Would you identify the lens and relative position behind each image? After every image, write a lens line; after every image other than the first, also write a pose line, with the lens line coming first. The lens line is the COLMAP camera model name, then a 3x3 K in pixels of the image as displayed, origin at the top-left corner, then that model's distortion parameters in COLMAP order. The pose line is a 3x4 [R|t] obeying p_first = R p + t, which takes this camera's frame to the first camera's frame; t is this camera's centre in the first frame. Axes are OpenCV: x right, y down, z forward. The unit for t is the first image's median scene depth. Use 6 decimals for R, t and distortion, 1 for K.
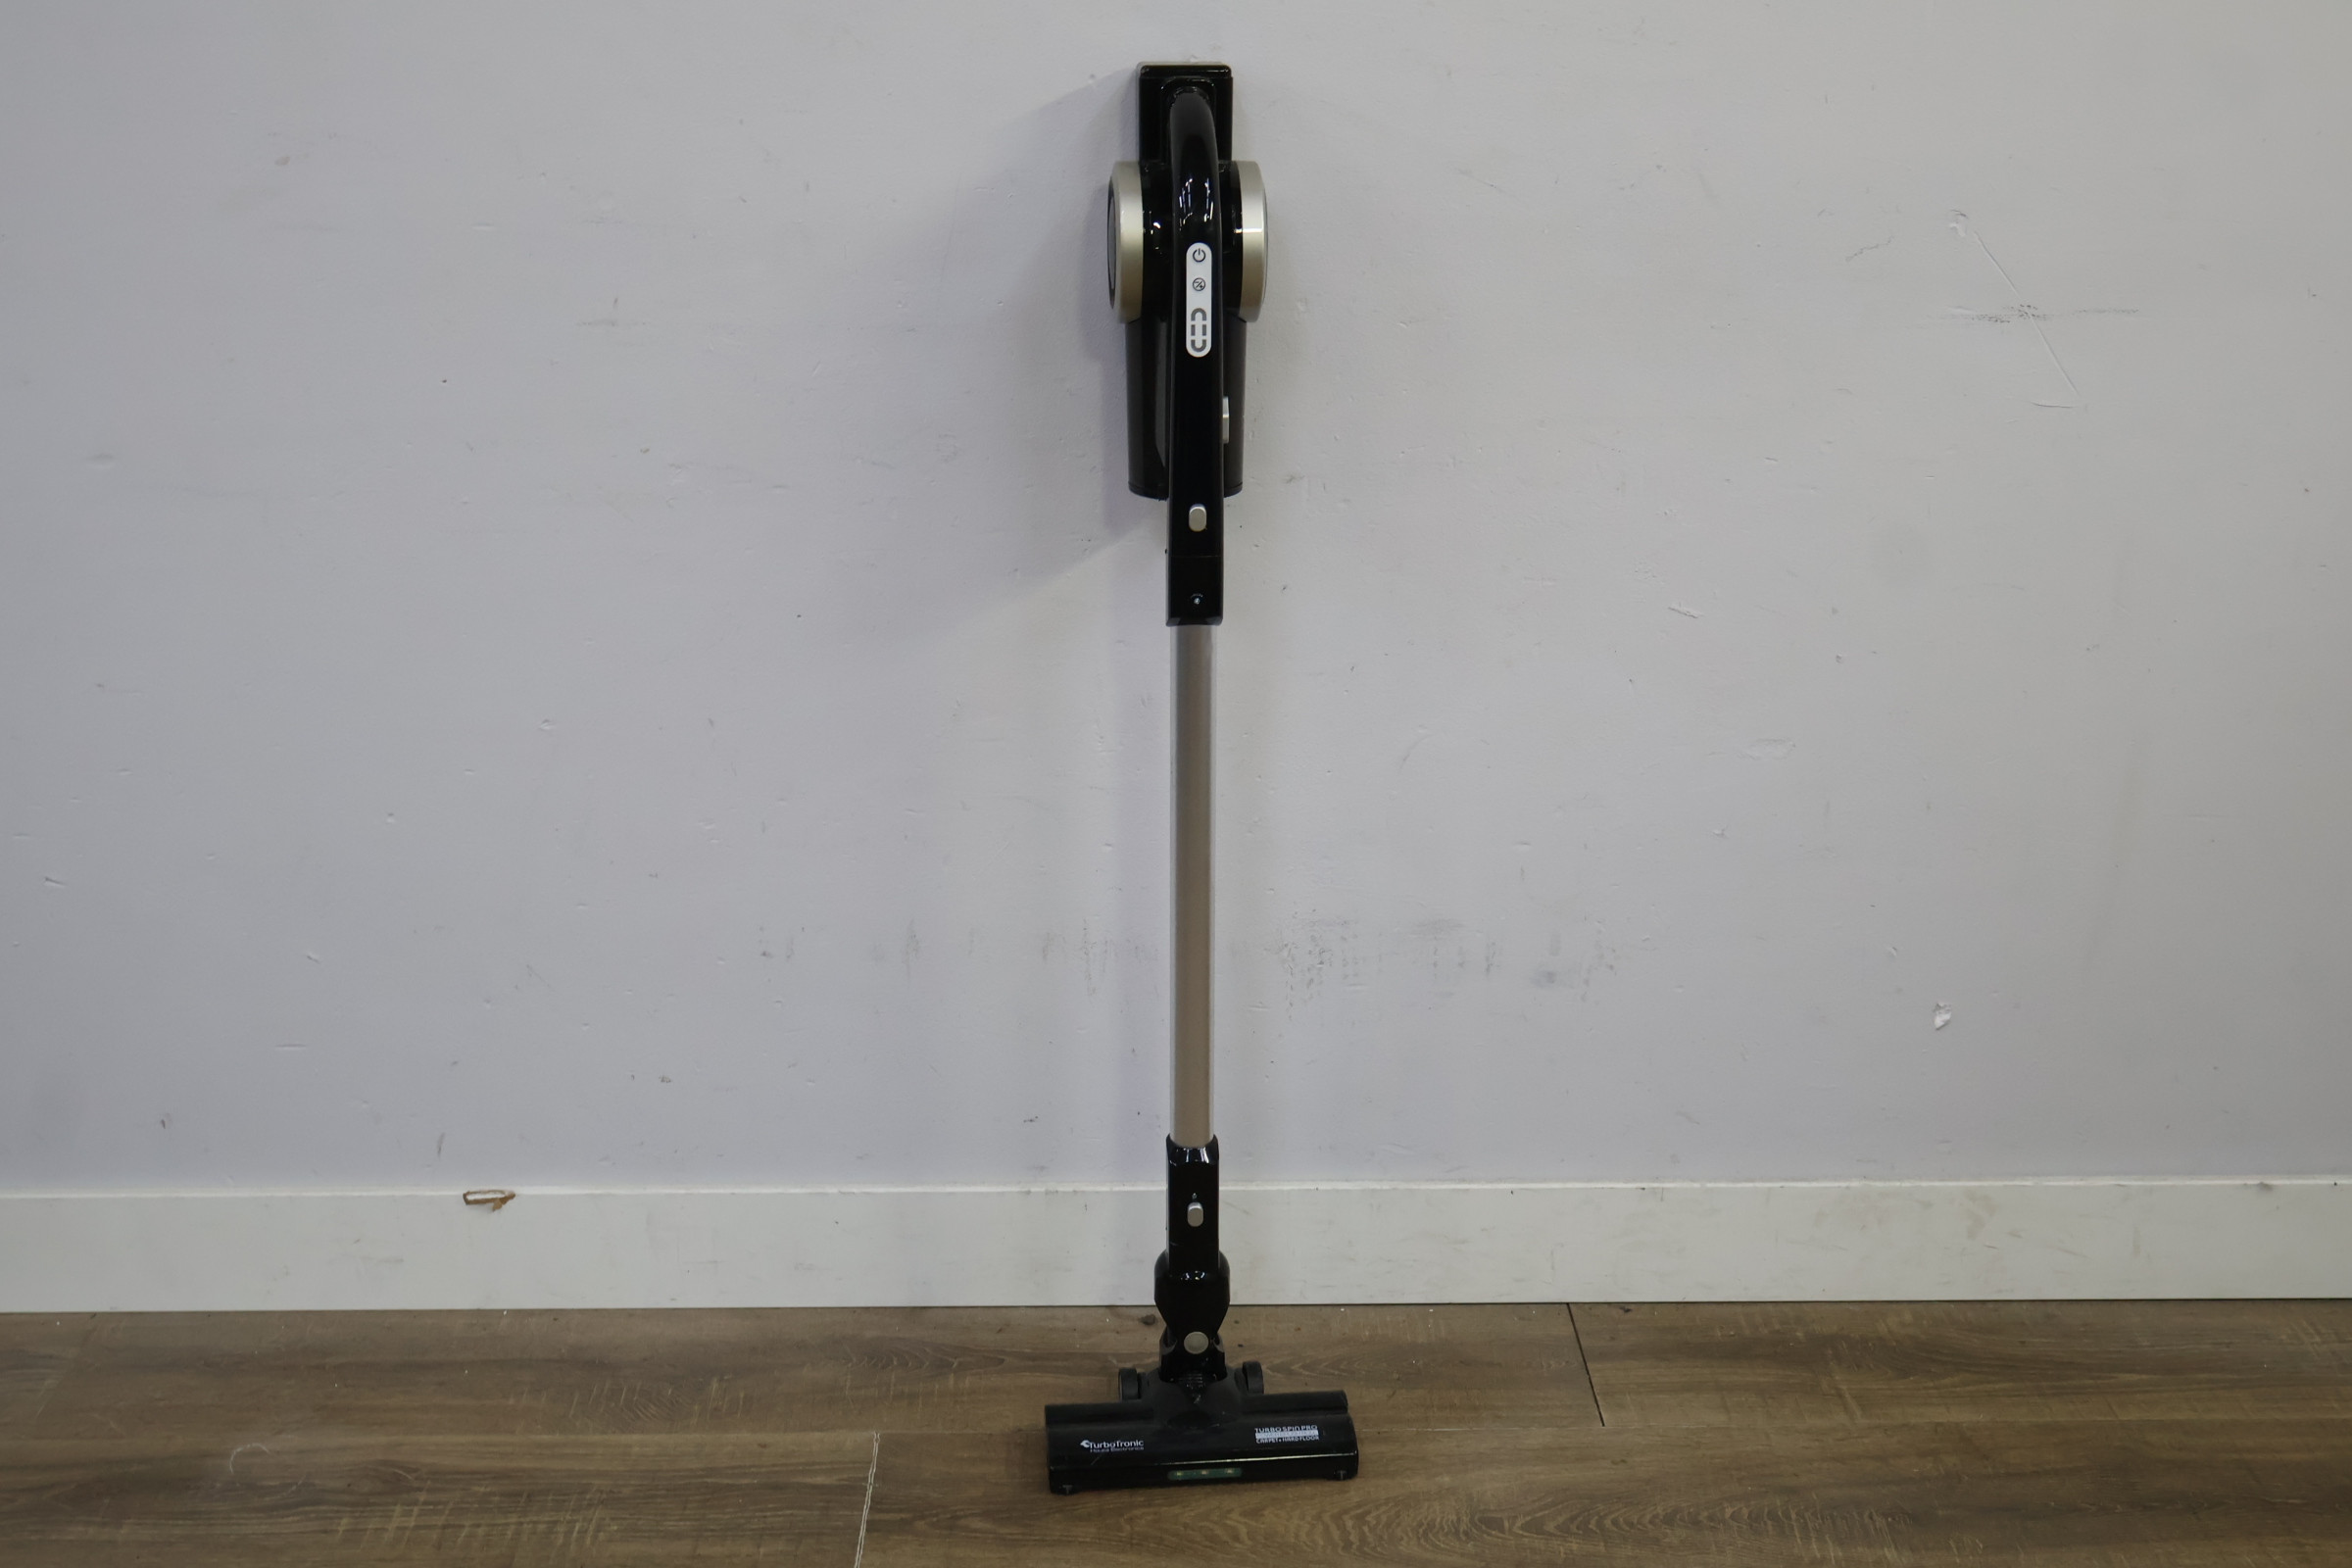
lens RADIAL K [[2643.5, 0, 1170.2], [0, 2643.5, 778.2], [0, 0, 1]] dist [0.005217, 0.000000]
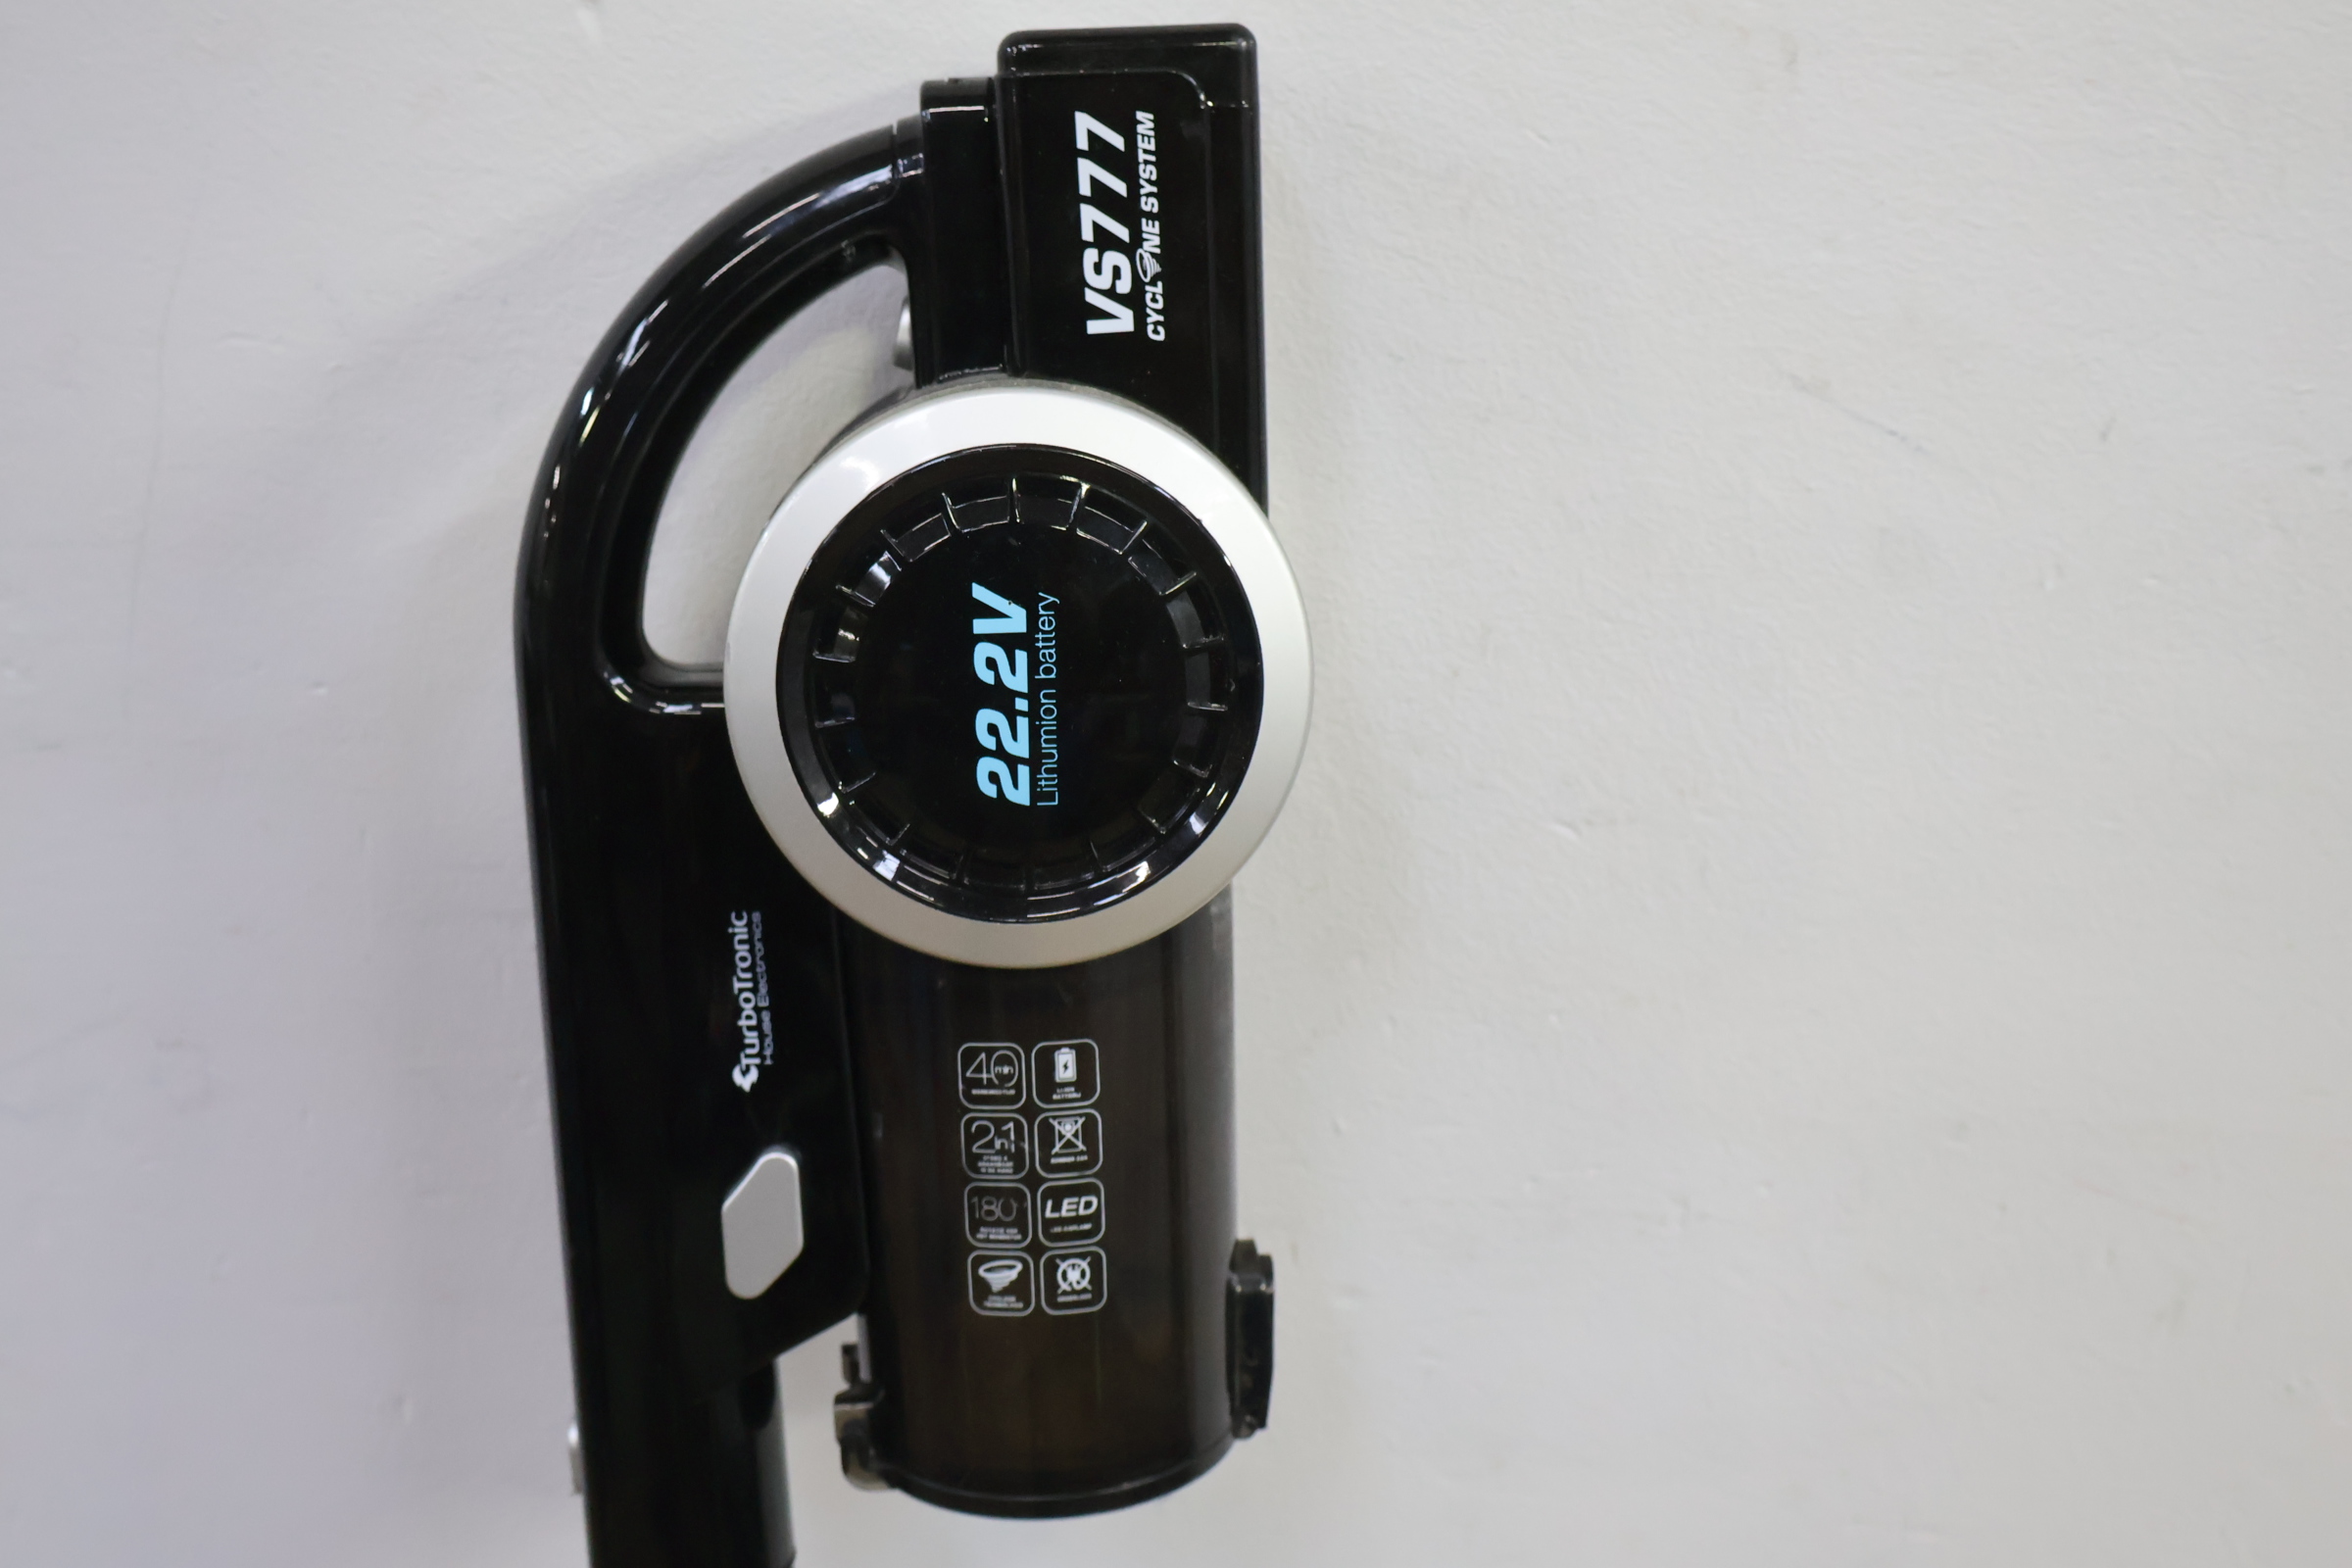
lens RADIAL K [[2643.5, 0, 1149.9], [0, 2643.5, 787.0], [0, 0, 1]] dist [0.005217, 0.000000]
pose [[0.997388, 0.067770, -0.025002, 0.043364], [-0.066718, 0.996940, 0.040730, -0.178275], [0.027686, -0.038955, 0.998857, 0.647281]]
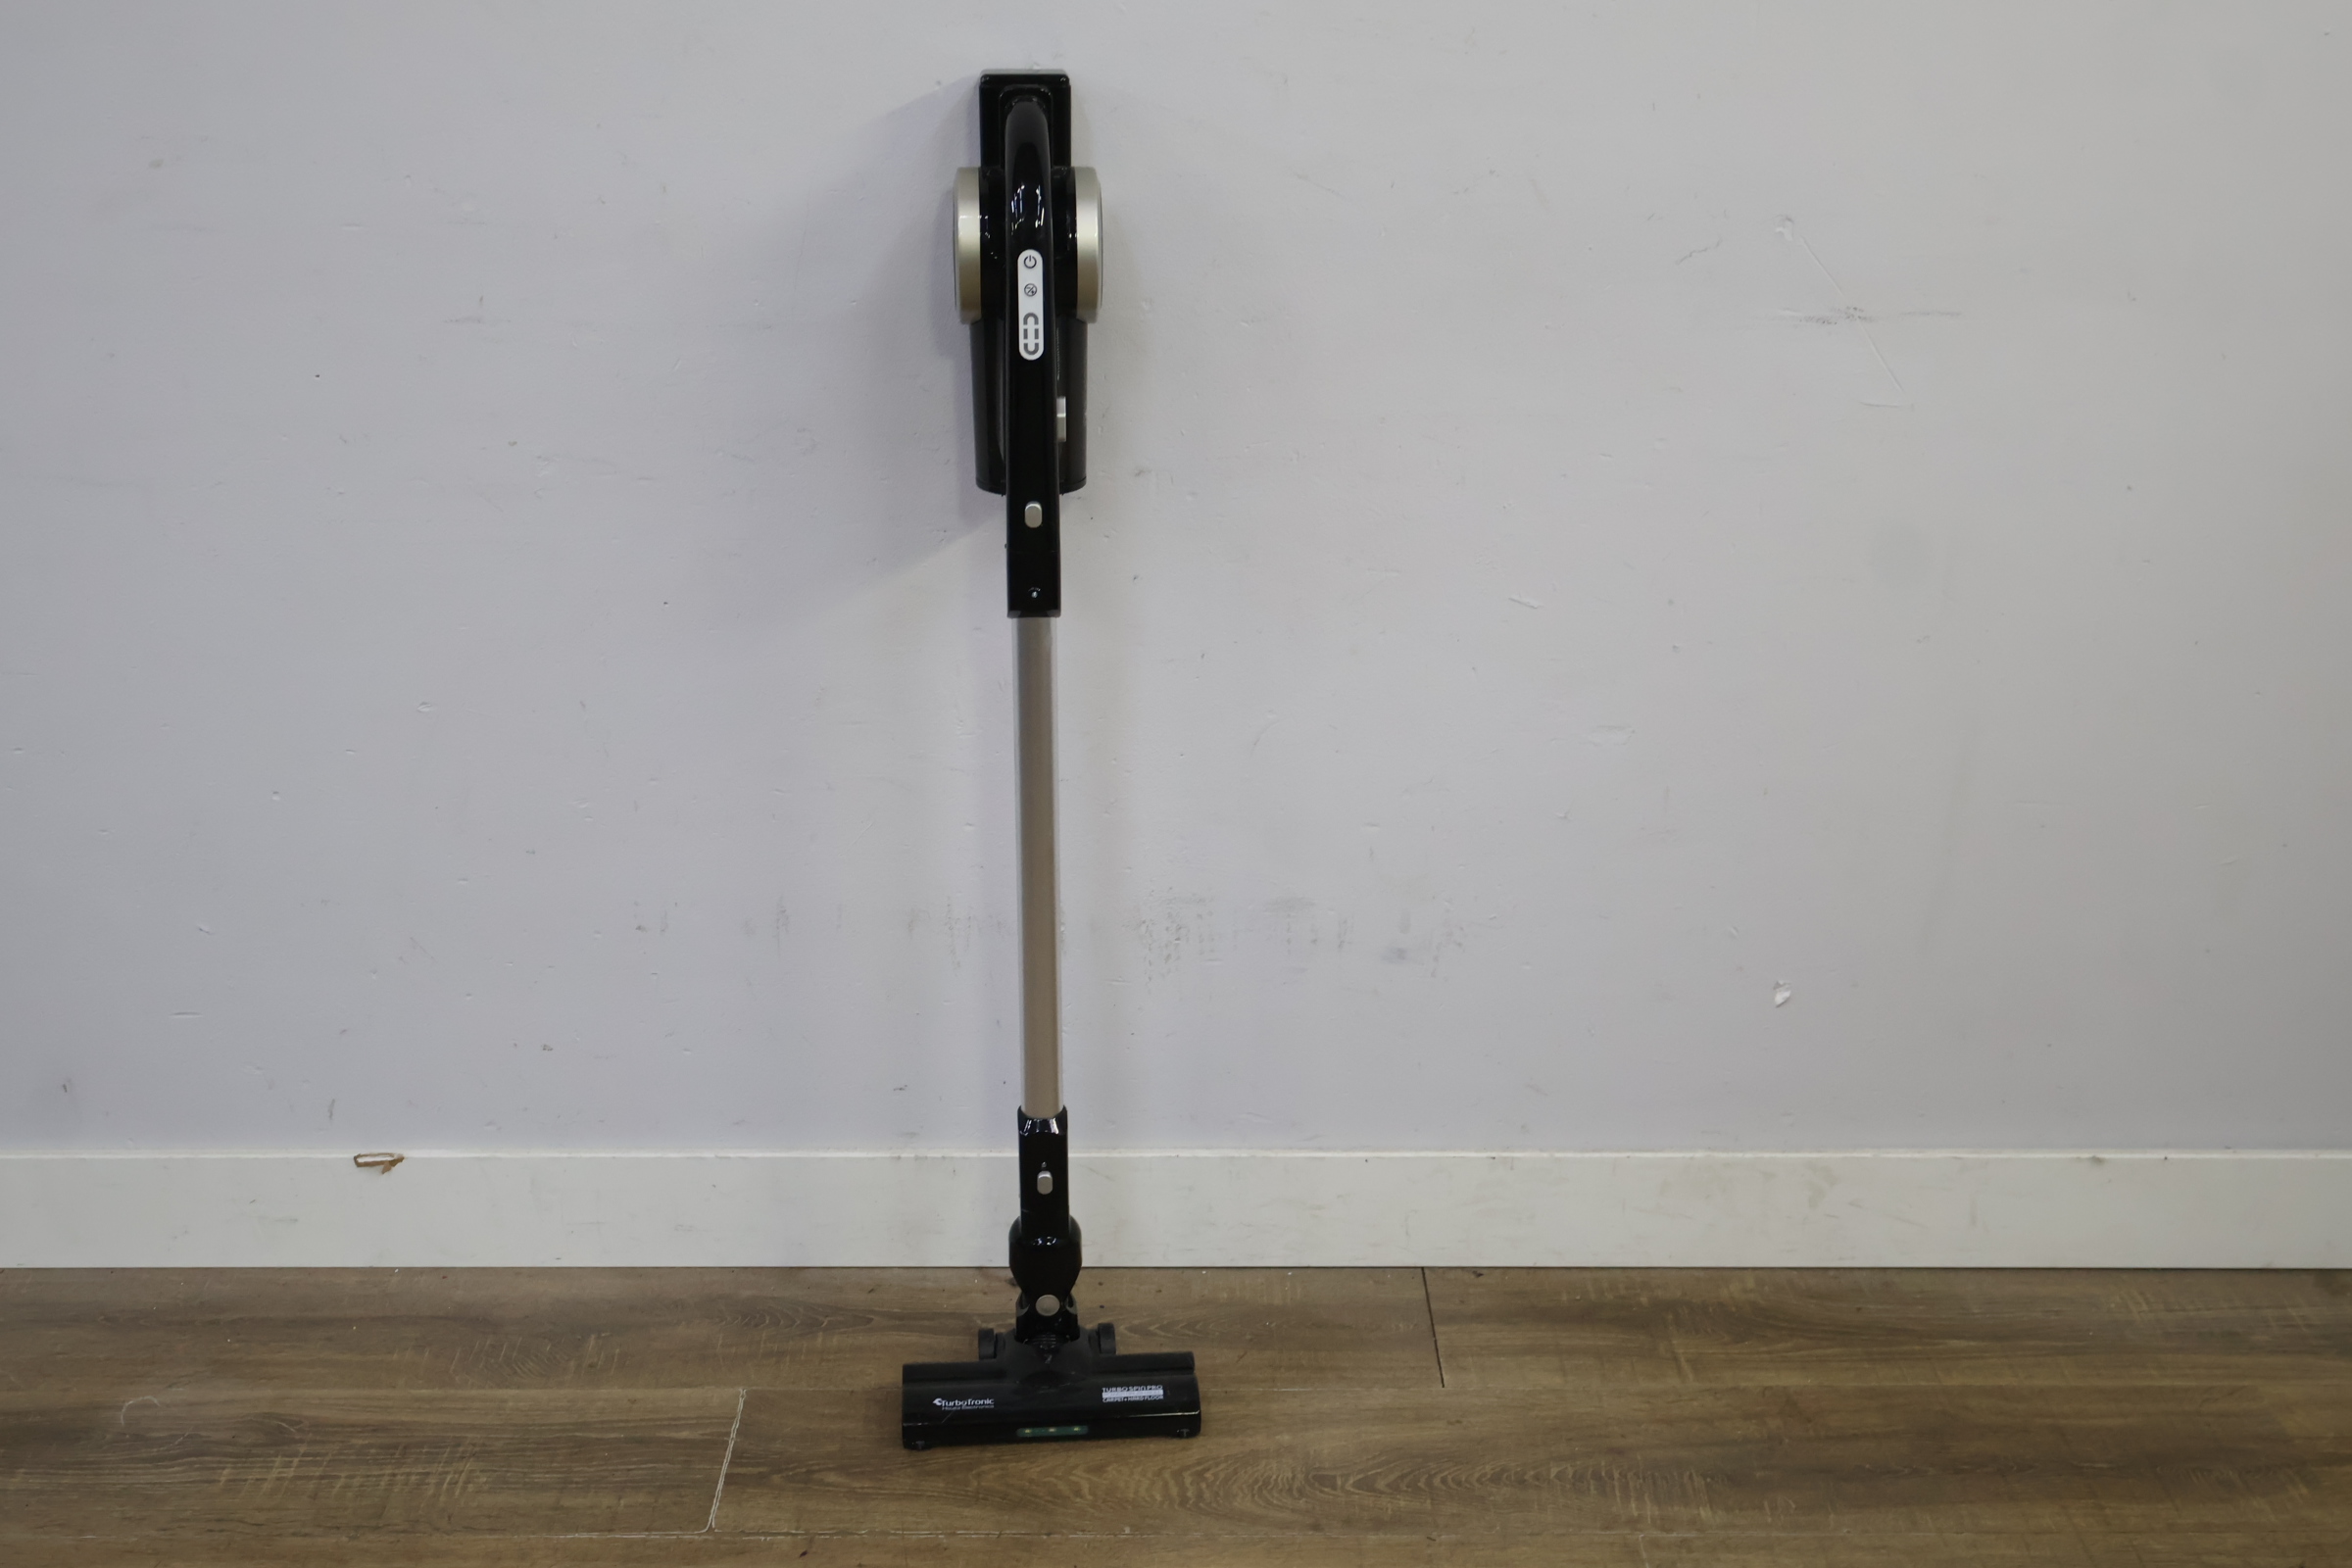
lens RADIAL K [[2643.5, 0, 1166.5], [0, 2643.5, 786.0], [0, 0, 1]] dist [0.005217, 0.000000]
pose [[0.999943, 0.004603, -0.009586, 0.064998], [-0.004357, 0.999666, 0.025455, -0.017038], [0.009700, -0.025412, 0.999630, -0.032315]]
